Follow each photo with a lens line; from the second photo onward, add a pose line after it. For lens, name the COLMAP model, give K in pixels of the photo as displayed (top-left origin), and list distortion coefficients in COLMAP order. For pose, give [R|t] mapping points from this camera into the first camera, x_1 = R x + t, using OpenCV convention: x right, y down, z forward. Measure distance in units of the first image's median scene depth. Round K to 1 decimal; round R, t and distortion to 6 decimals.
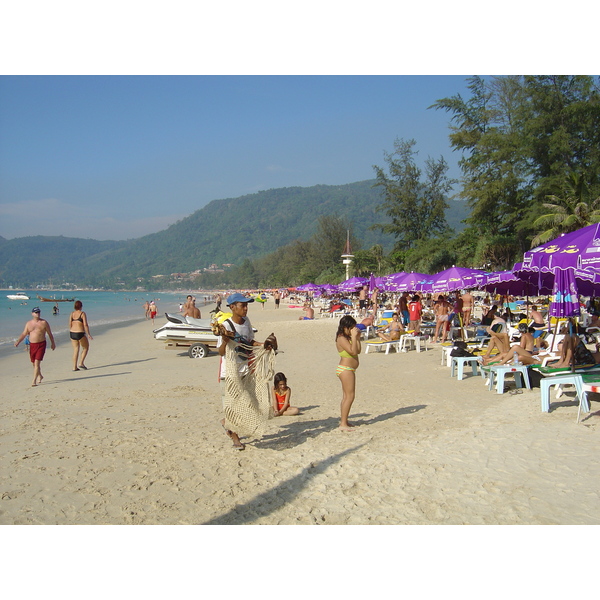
lens RADIAL K [[652.0, 0, 300.0], [0, 652.0, 300.0], [0, 0, 1]] dist [-0.153613, 0.015593]
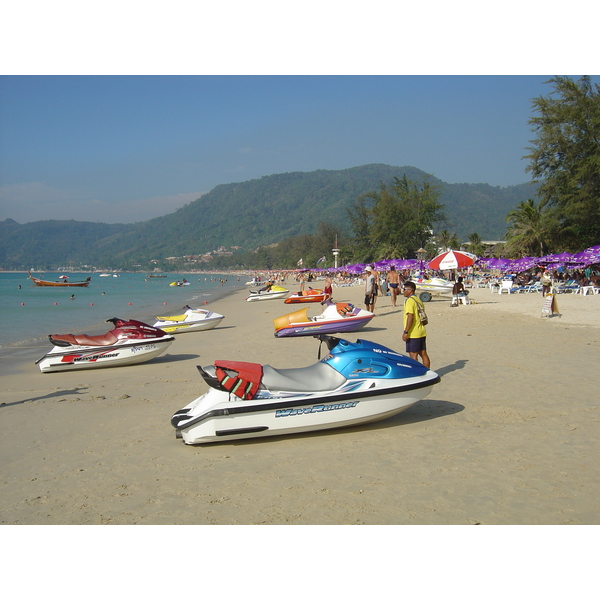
lens RADIAL K [[652.0, 0, 300.0], [0, 652.0, 300.0], [0, 0, 1]] dist [-0.153613, 0.015593]
pose [[0.999983, -0.005496, -0.001985, -0.001630], [0.005554, 0.999516, 0.030599, 0.000837], [0.001816, -0.030610, 0.999530, -0.068102]]
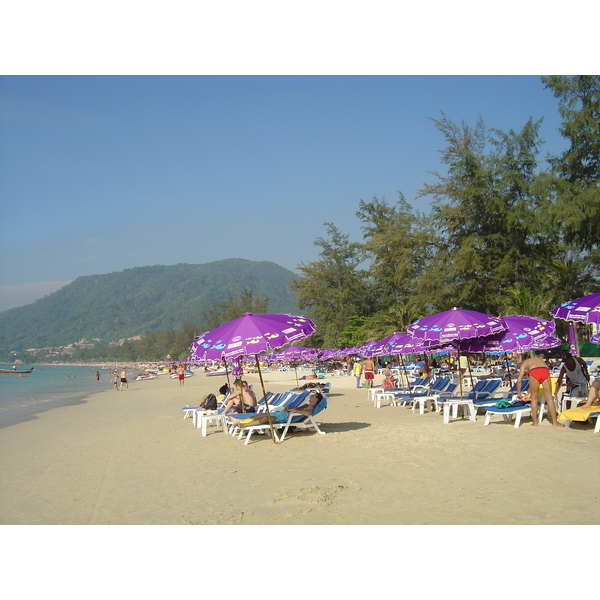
lens RADIAL K [[652.0, 0, 300.0], [0, 652.0, 300.0], [0, 0, 1]] dist [-0.153613, 0.015593]
pose [[0.977849, 0.003593, 0.209282, -0.002843], [0.019139, 0.994129, -0.106495, 0.001211], [-0.208436, 0.108142, 0.972039, -0.101882]]
